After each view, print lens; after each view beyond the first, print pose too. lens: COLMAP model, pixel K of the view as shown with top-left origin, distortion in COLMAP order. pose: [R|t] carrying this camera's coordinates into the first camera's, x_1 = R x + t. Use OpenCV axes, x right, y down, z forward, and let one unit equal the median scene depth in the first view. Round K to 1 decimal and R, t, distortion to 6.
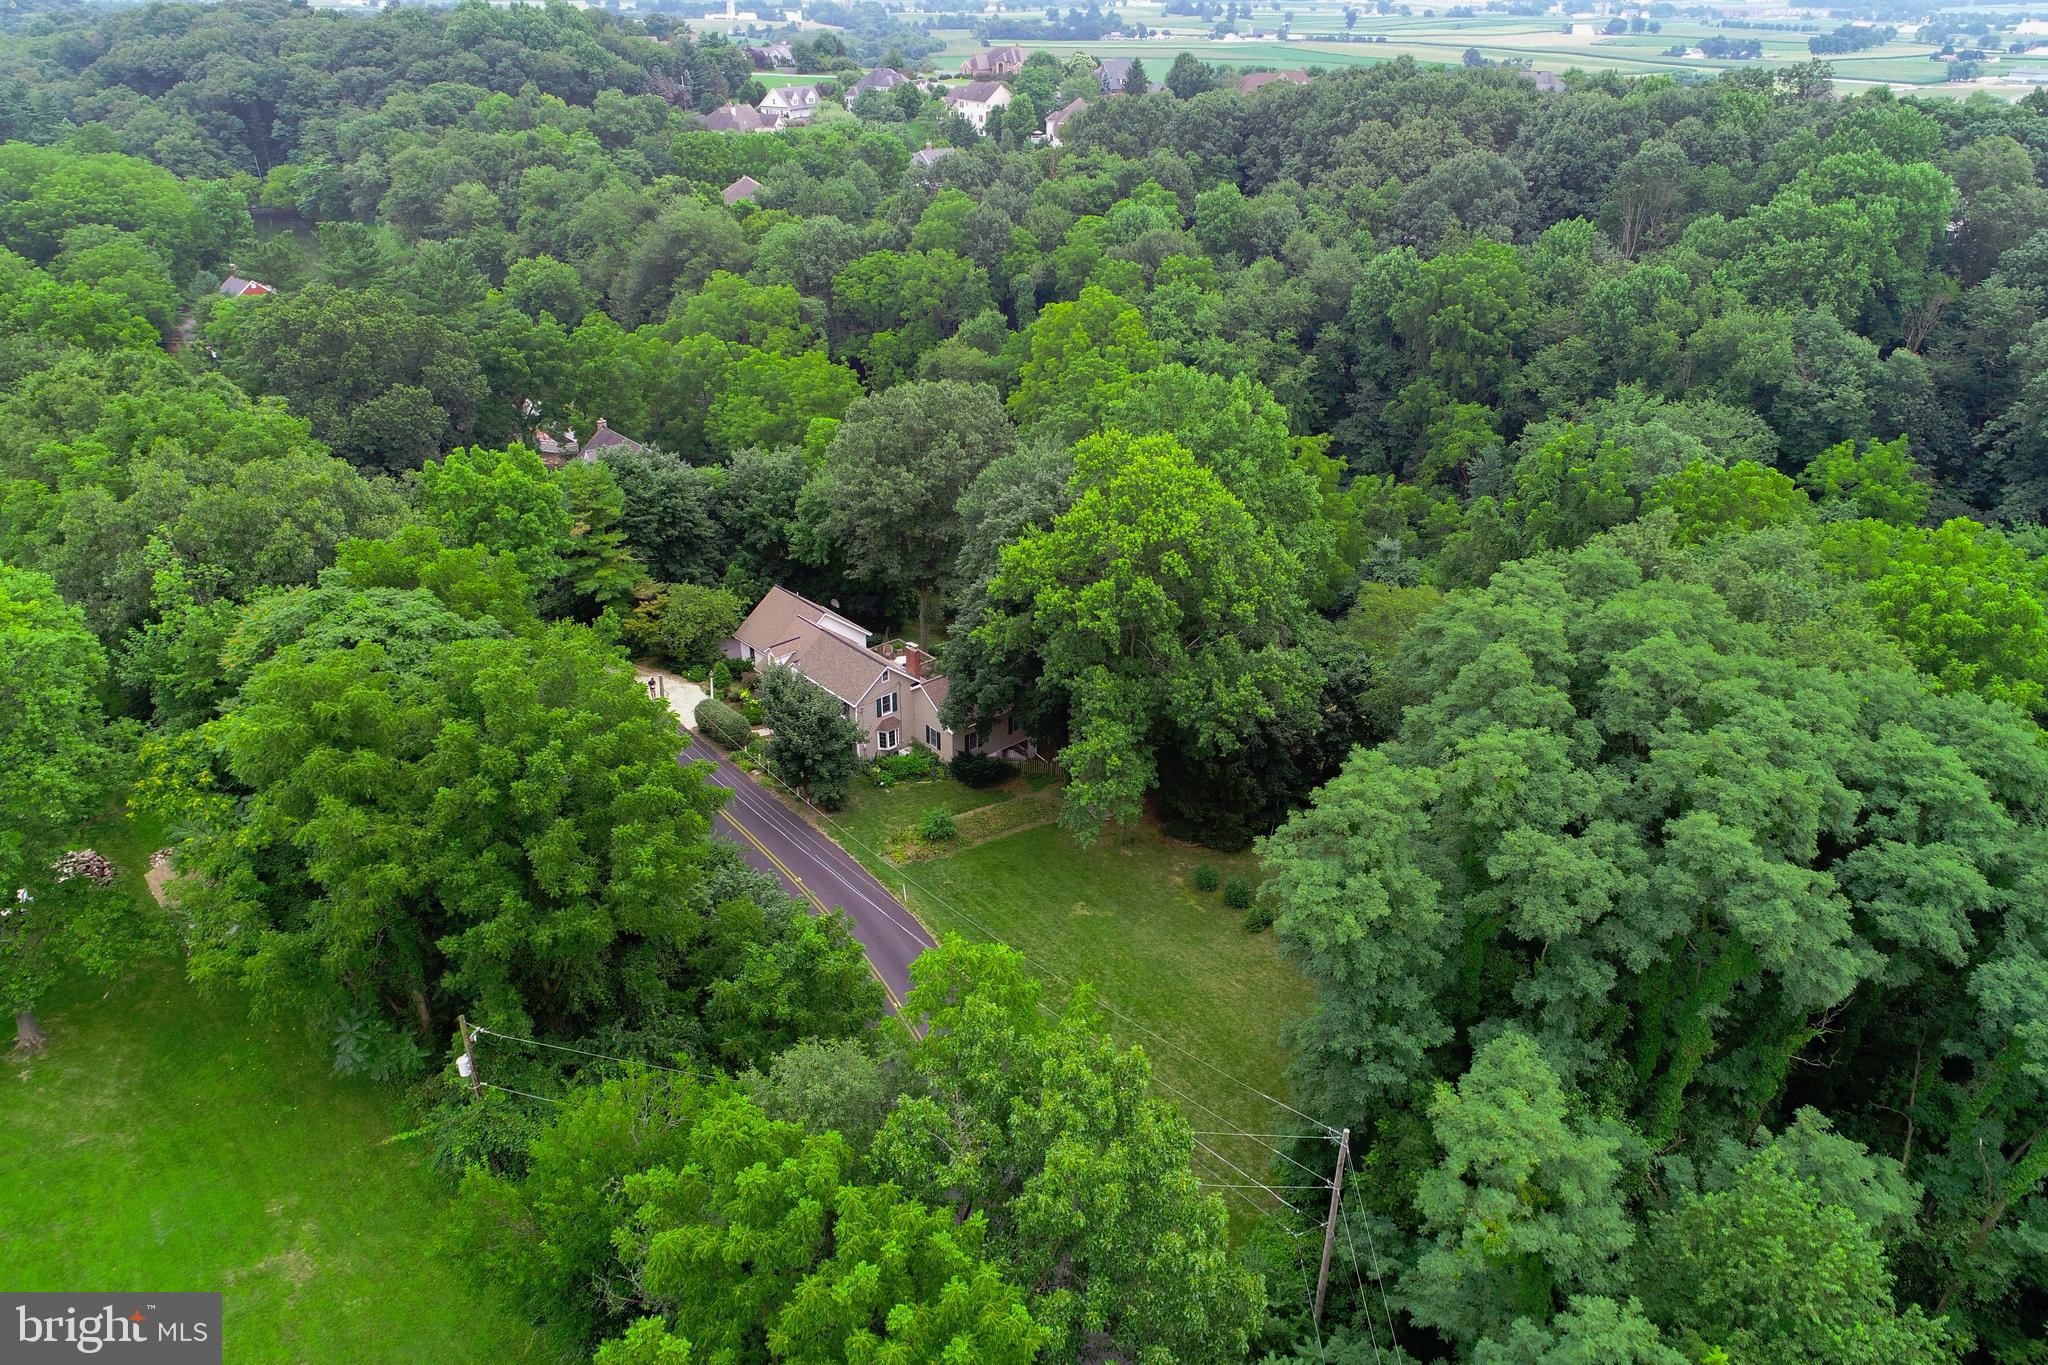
lens RADIAL K [[1377.4, 0, 1024.0], [0, 1377.4, 682.5], [0, 0, 1]] dist [-0.001703, 0.003030]
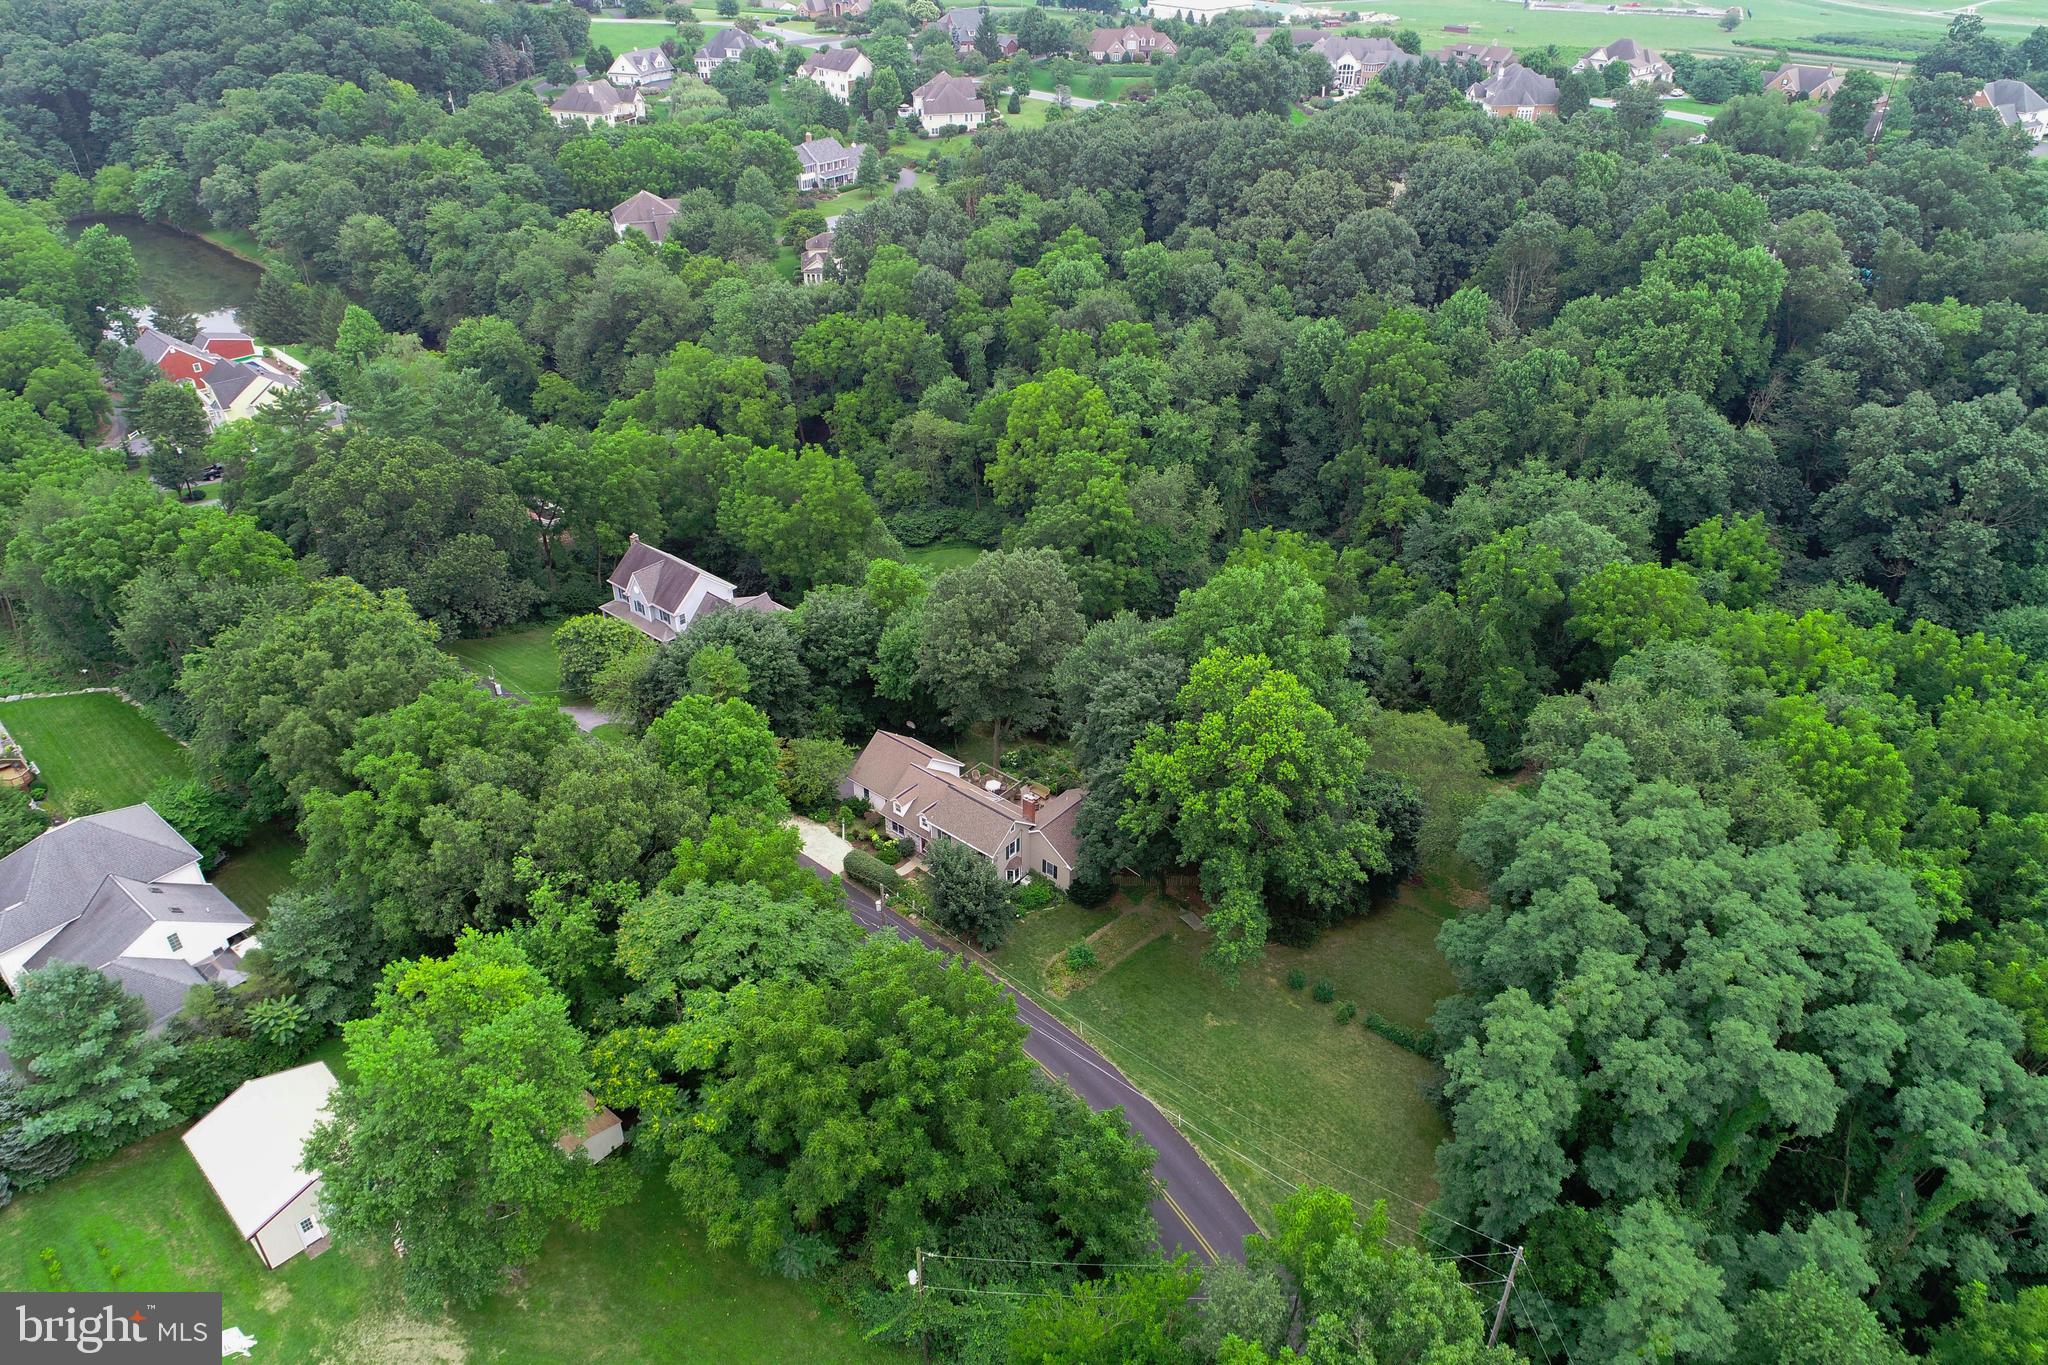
lens RADIAL K [[1377.4, 0, 1024.0], [0, 1377.4, 682.5], [0, 0, 1]] dist [-0.001703, 0.003030]
pose [[0.989375, -0.082376, 0.119797, -0.163730], [0.071553, 0.993185, 0.092001, -0.176248], [-0.126559, -0.082452, 0.988526, -0.139685]]
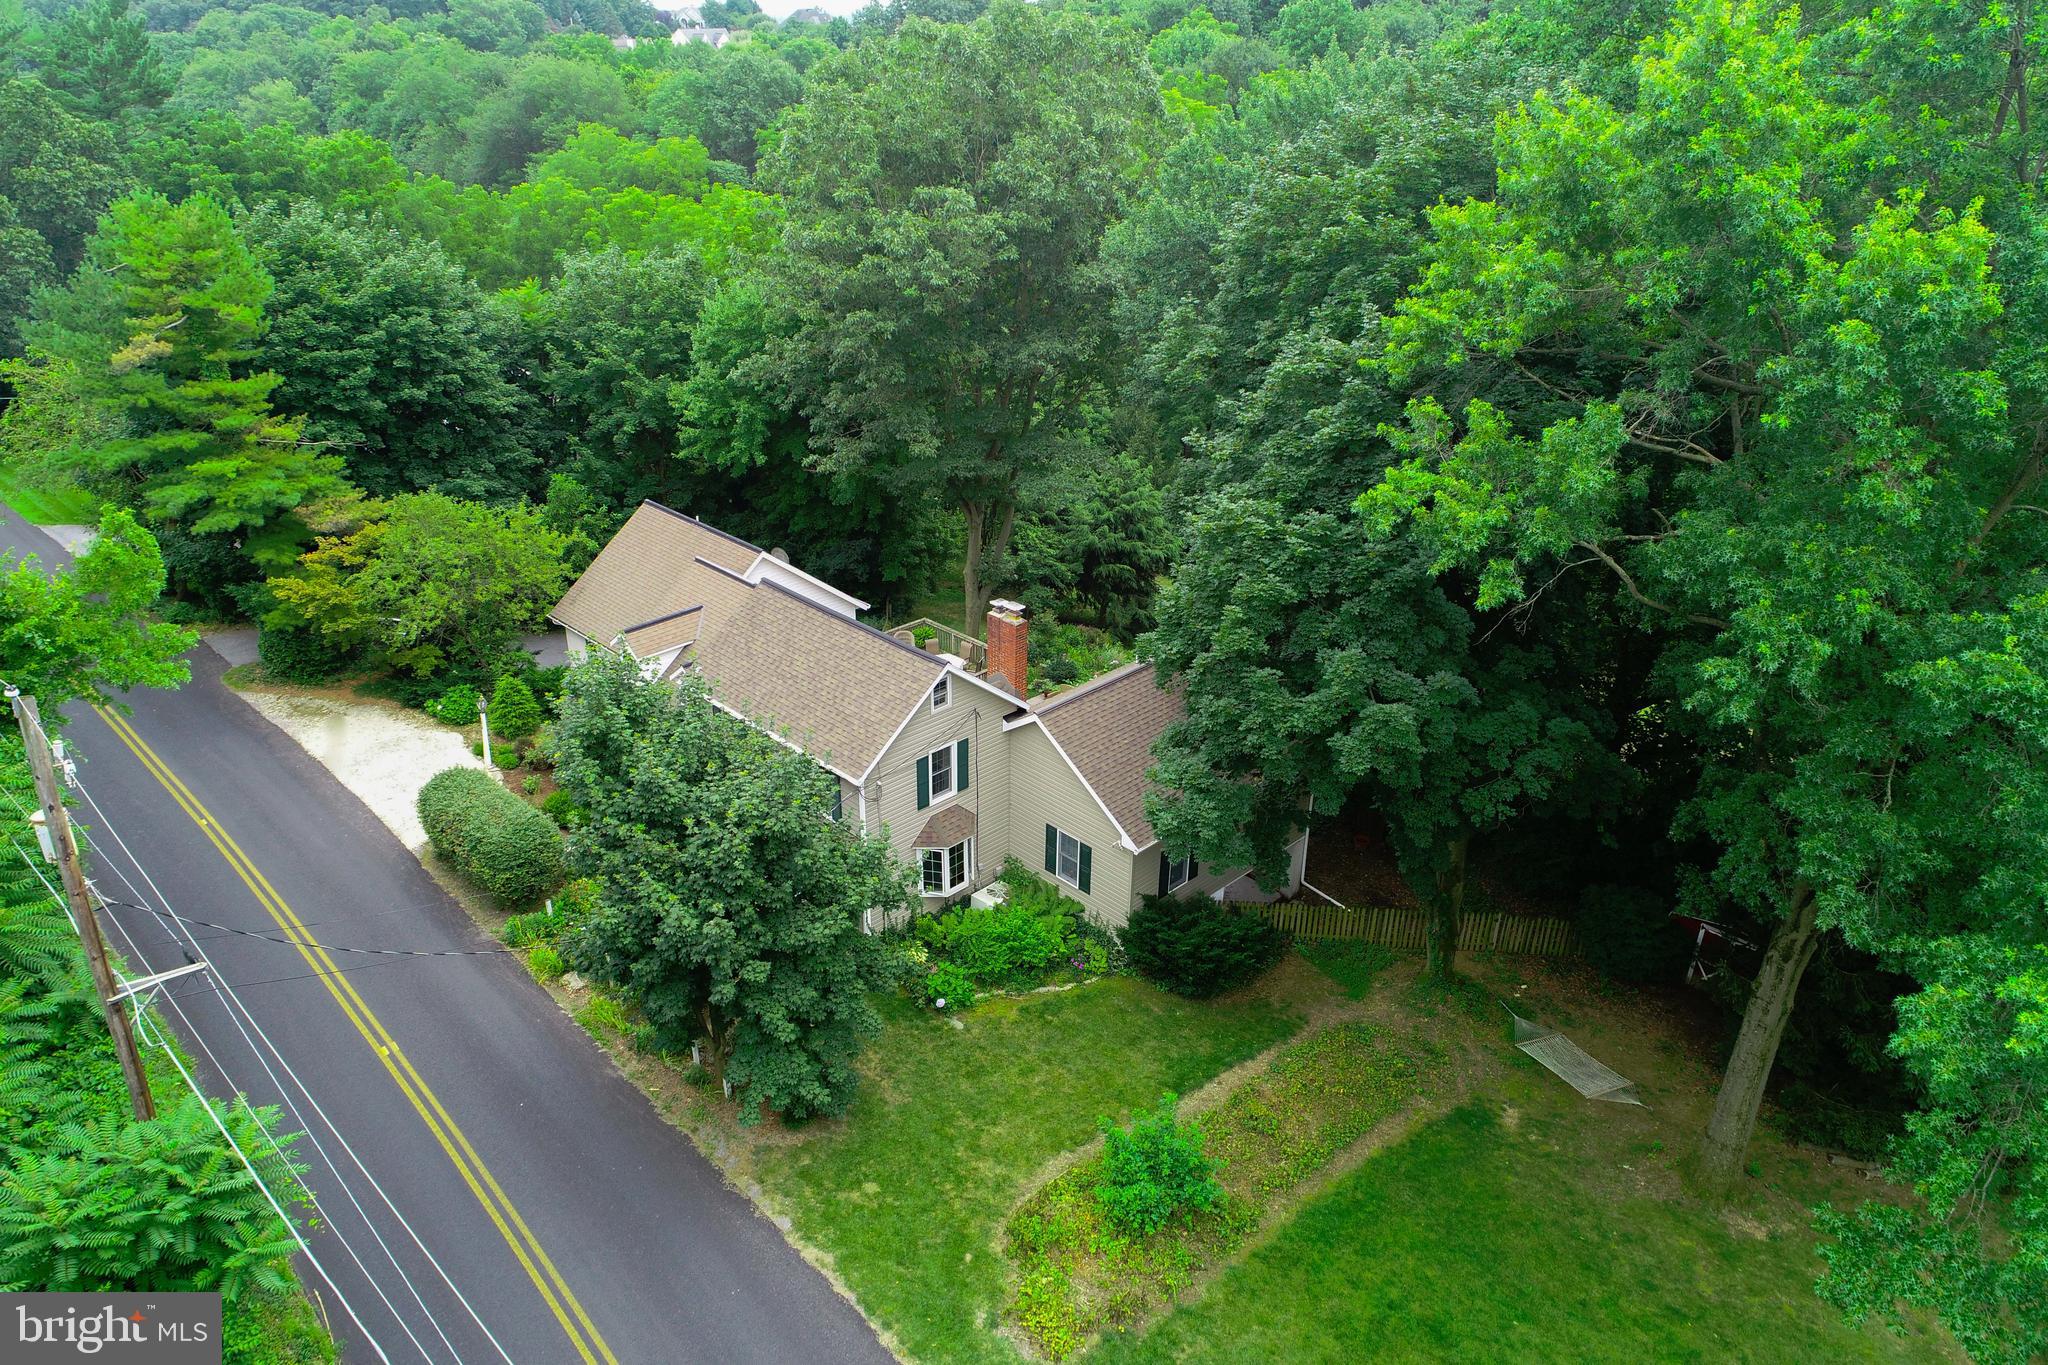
lens RADIAL K [[1377.4, 0, 1024.0], [0, 1377.4, 682.5], [0, 0, 1]] dist [-0.001703, 0.003030]
pose [[0.998381, -0.024836, 0.051173, -0.070611], [0.026214, 0.999306, -0.026446, 0.001782], [-0.050481, 0.027745, 0.998340, 0.468753]]
